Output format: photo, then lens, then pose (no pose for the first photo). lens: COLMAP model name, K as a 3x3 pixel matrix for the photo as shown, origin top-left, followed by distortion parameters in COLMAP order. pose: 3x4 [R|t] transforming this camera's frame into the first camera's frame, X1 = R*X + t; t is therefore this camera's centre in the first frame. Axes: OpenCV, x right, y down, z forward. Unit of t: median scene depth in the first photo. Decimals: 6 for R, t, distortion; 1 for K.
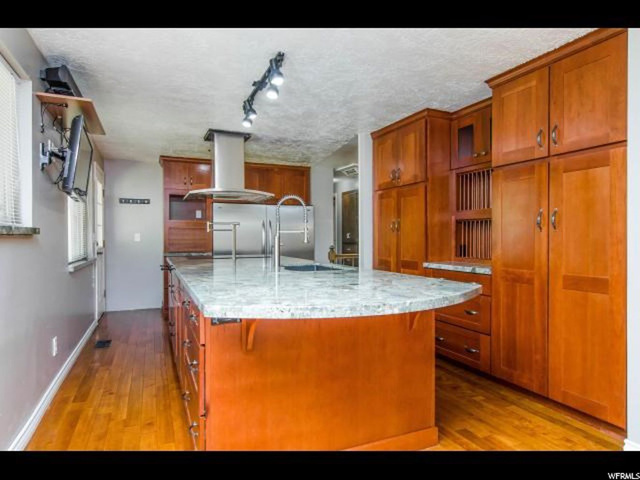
lens RADIAL K [[372.5, 0, 320.3], [0, 372.5, 239.0], [0, 0, 1]] dist [0.003137, 0.000488]
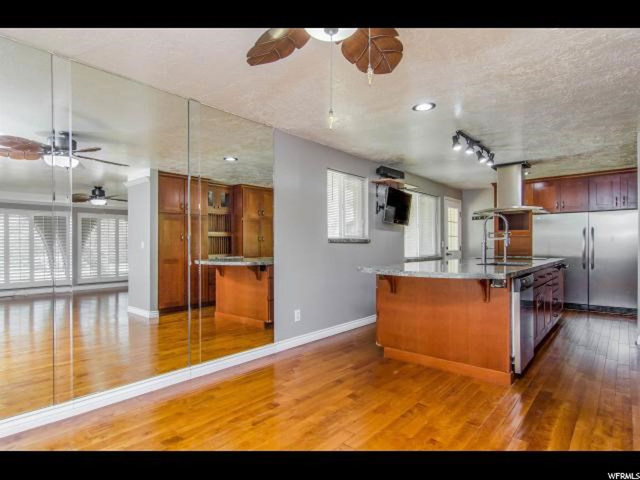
lens RADIAL K [[349.7, 0, 319.9], [0, 349.7, 243.1], [0, 0, 1]] dist [0.001376, -0.000083]
pose [[0.415807, -0.002221, -0.909450, 0.500899], [-0.007470, 0.999955, -0.005858, 0.005669], [0.909422, 0.009229, 0.415771, -0.095798]]
